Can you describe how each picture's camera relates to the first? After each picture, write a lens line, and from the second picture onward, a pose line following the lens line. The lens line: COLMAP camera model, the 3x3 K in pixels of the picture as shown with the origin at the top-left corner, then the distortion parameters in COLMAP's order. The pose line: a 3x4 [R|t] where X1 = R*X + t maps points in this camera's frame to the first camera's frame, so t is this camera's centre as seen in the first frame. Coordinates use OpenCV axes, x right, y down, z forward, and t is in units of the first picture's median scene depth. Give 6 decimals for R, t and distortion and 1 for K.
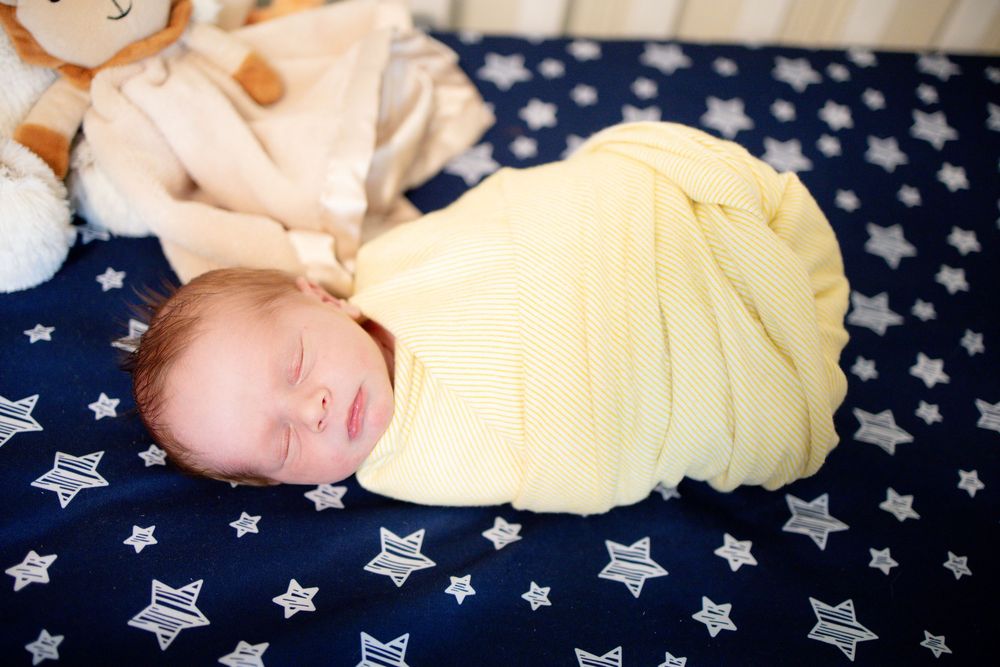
lens RADIAL K [[1041.7, 0, 500.0], [0, 1041.7, 333.5], [0, 0, 1]] dist [0.028138, 0.008931]
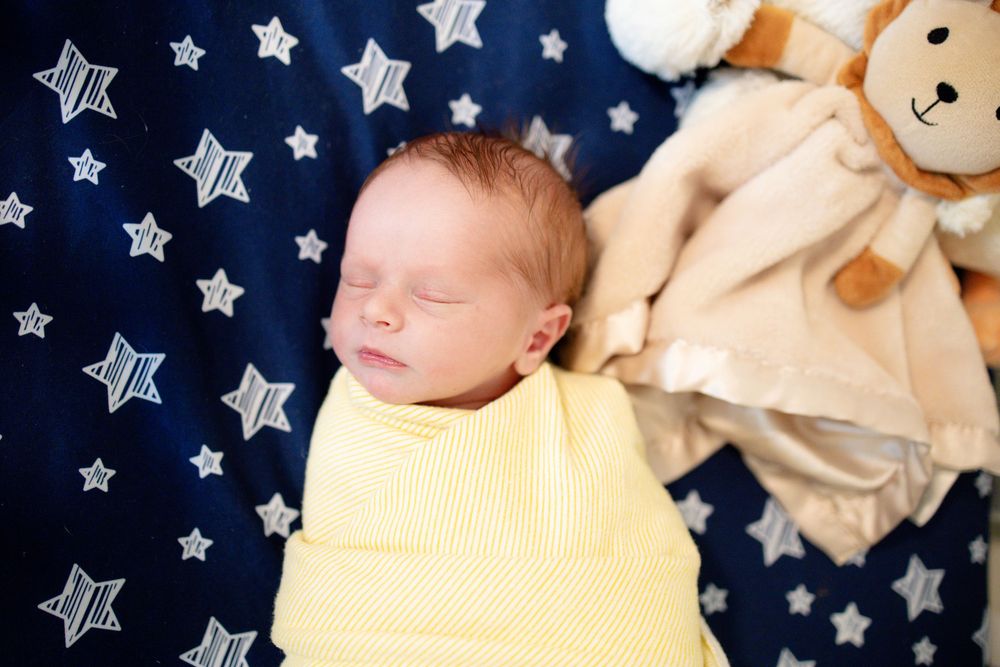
lens RADIAL K [[1041.7, 0, 500.0], [0, 1041.7, 333.5], [0, 0, 1]] dist [0.028138, 0.008931]
pose [[-0.103332, 0.975206, -0.195692, 0.005752], [-0.940993, -0.032102, 0.336900, -0.303890], [0.322265, 0.218958, 0.920979, 0.182489]]
